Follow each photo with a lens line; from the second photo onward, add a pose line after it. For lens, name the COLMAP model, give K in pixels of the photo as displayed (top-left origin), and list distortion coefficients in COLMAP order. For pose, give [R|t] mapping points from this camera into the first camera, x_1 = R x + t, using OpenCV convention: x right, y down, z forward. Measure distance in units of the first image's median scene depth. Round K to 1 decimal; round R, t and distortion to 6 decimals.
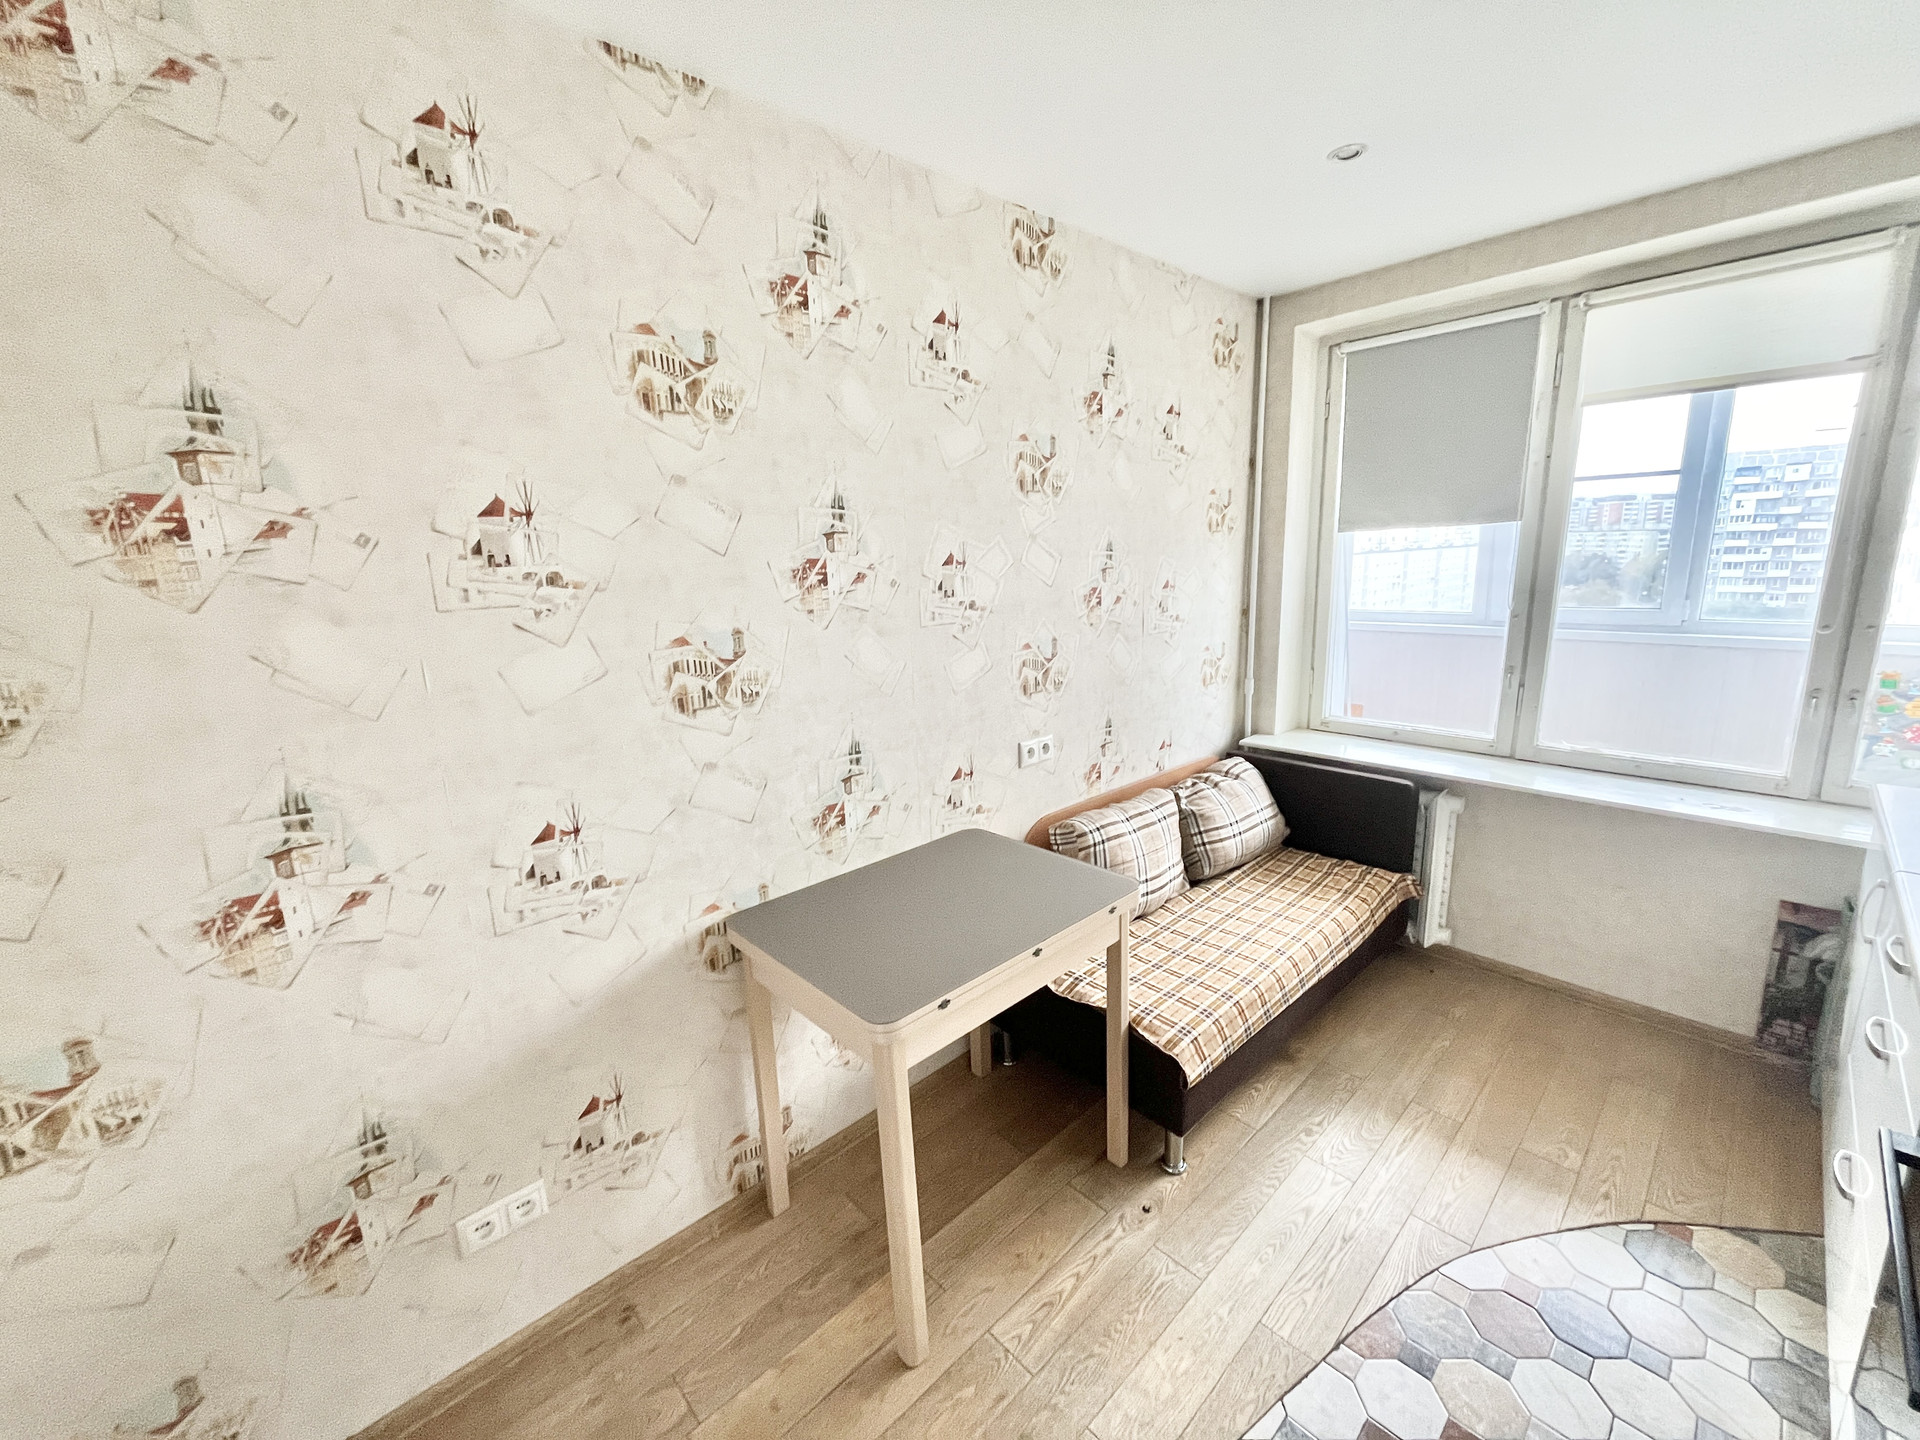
lens RADIAL K [[768.2, 0, 961.0], [0, 768.2, 717.5], [0, 0, 1]] dist [-0.009168, 0.001204]
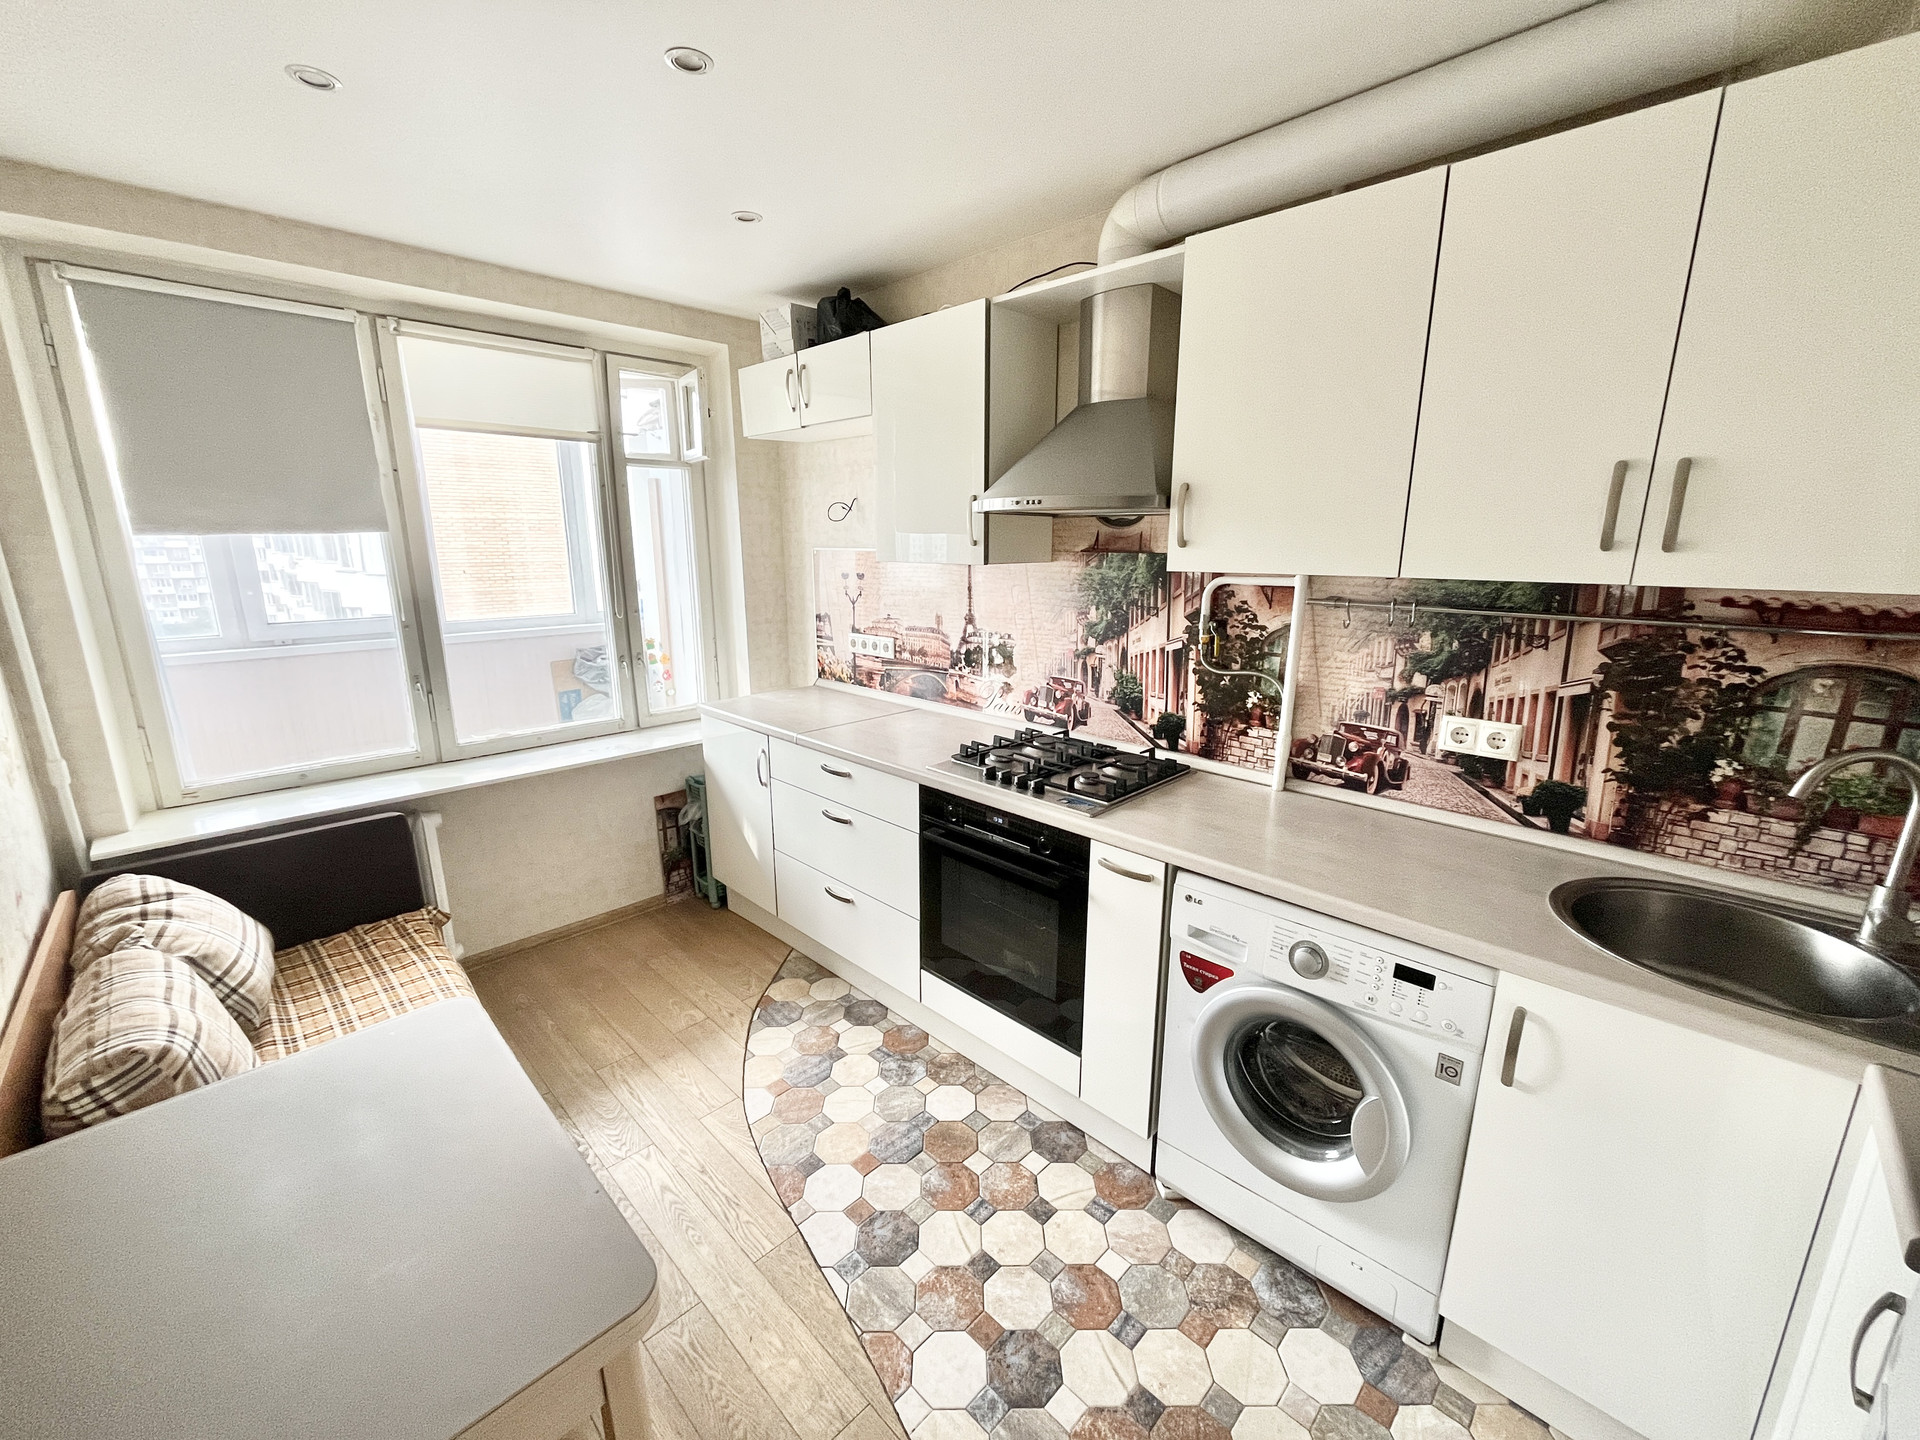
lens RADIAL K [[768.2, 0, 957.9], [0, 768.2, 717.2], [0, 0, 1]] dist [-0.009168, 0.001204]
pose [[-0.042035, -0.187579, 0.981350, -0.345151], [0.209755, 0.958671, 0.192229, -0.065021], [-0.976850, 0.213923, -0.000952, 0.349365]]
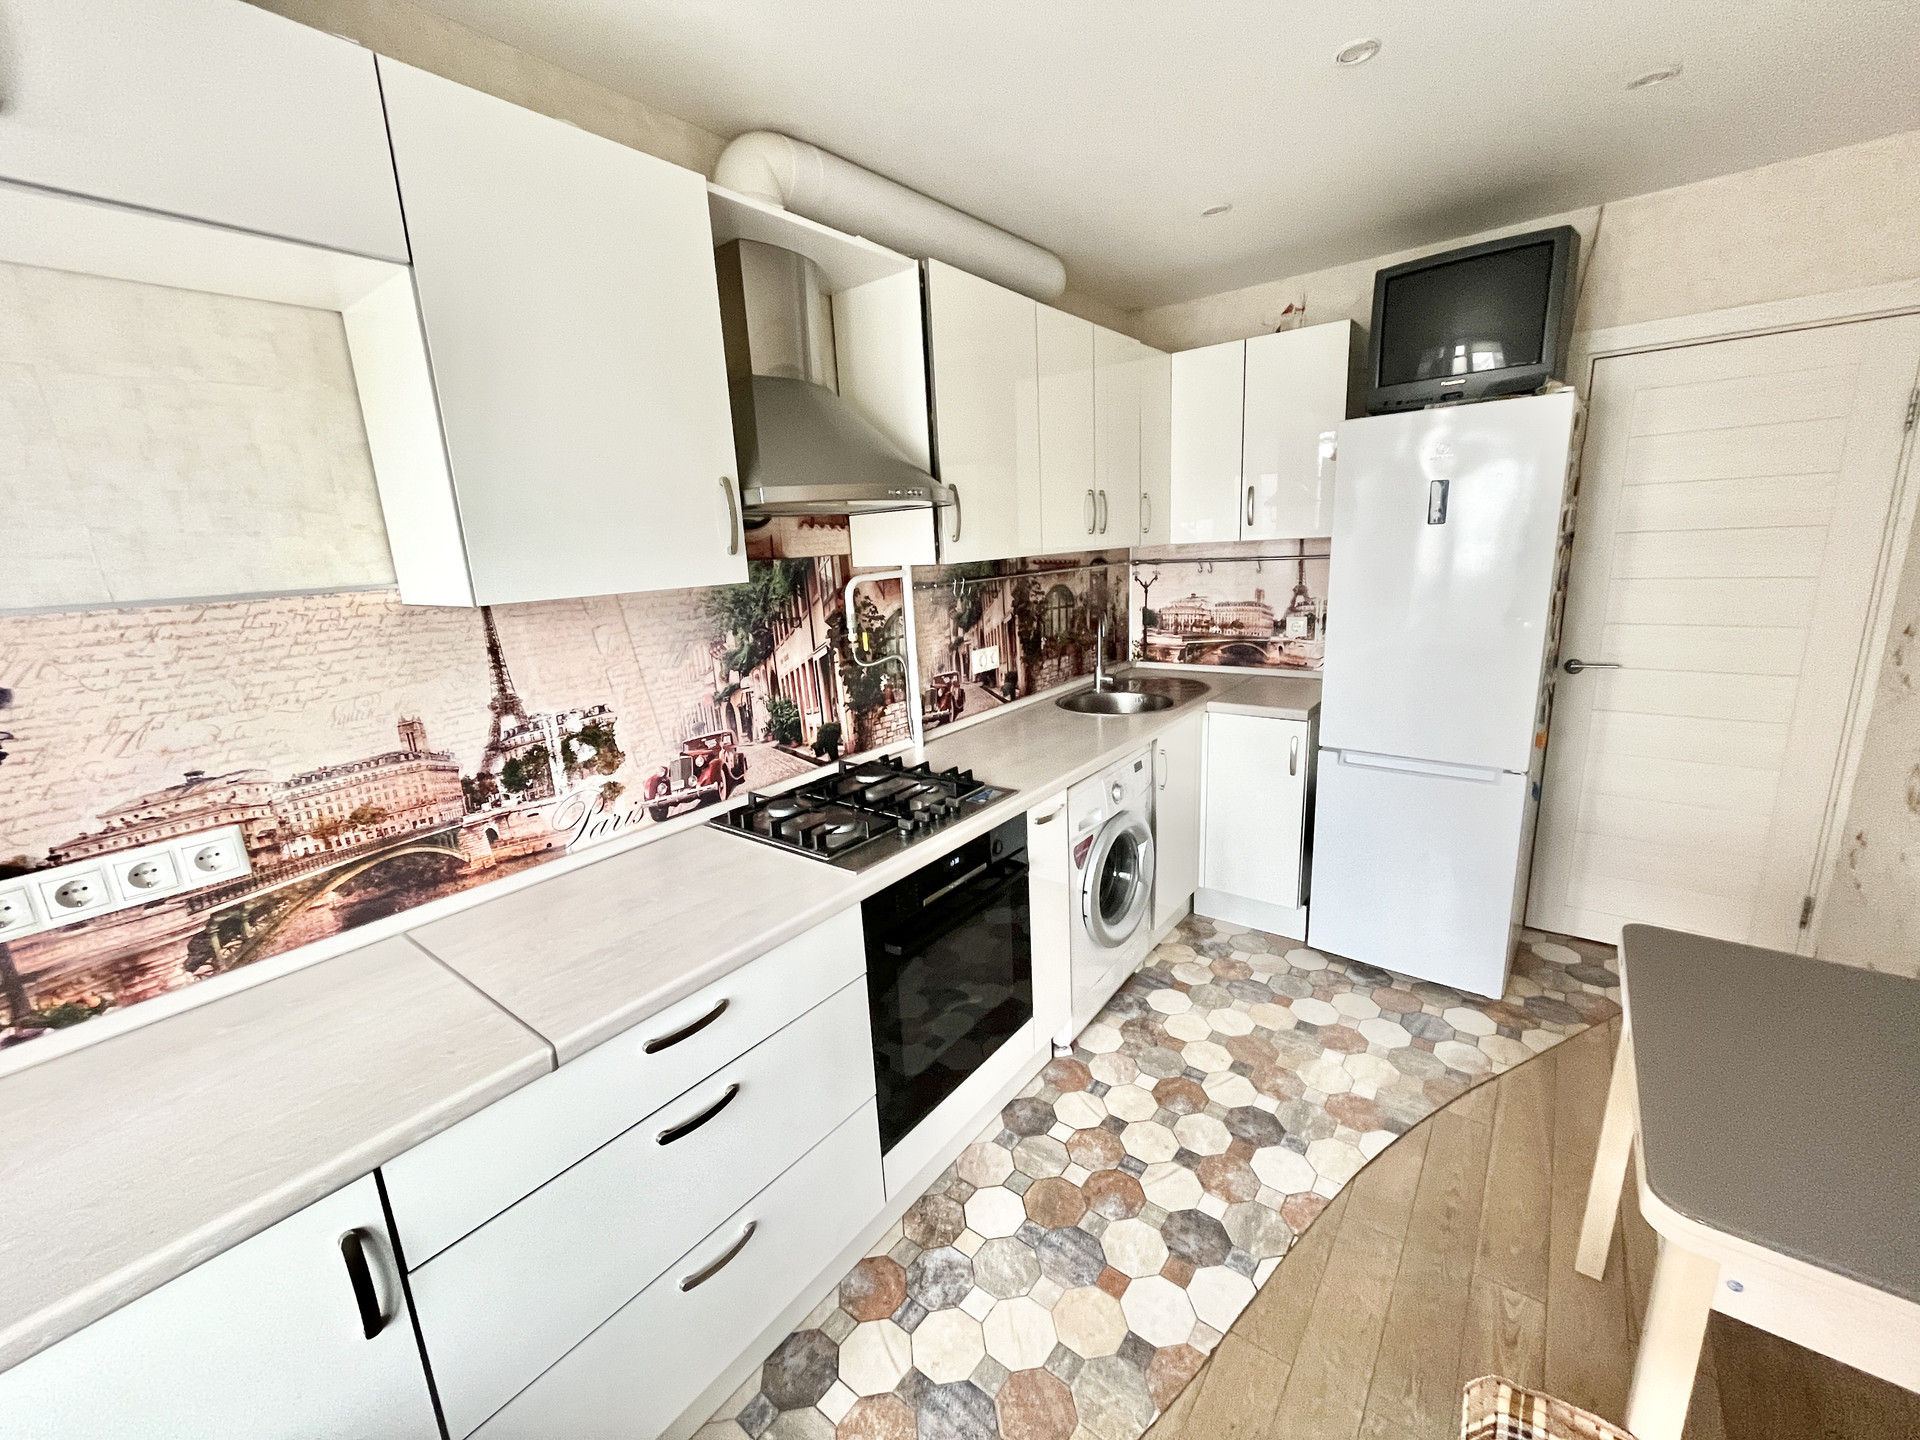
lens RADIAL K [[768.2, 0, 955.7], [0, 768.2, 723.8], [0, 0, 1]] dist [-0.009168, 0.001204]
pose [[-0.982831, 0.132496, -0.128403, 0.510602], [0.066031, 0.902419, 0.425770, -0.204093], [0.172286, 0.409981, -0.895674, 0.910107]]
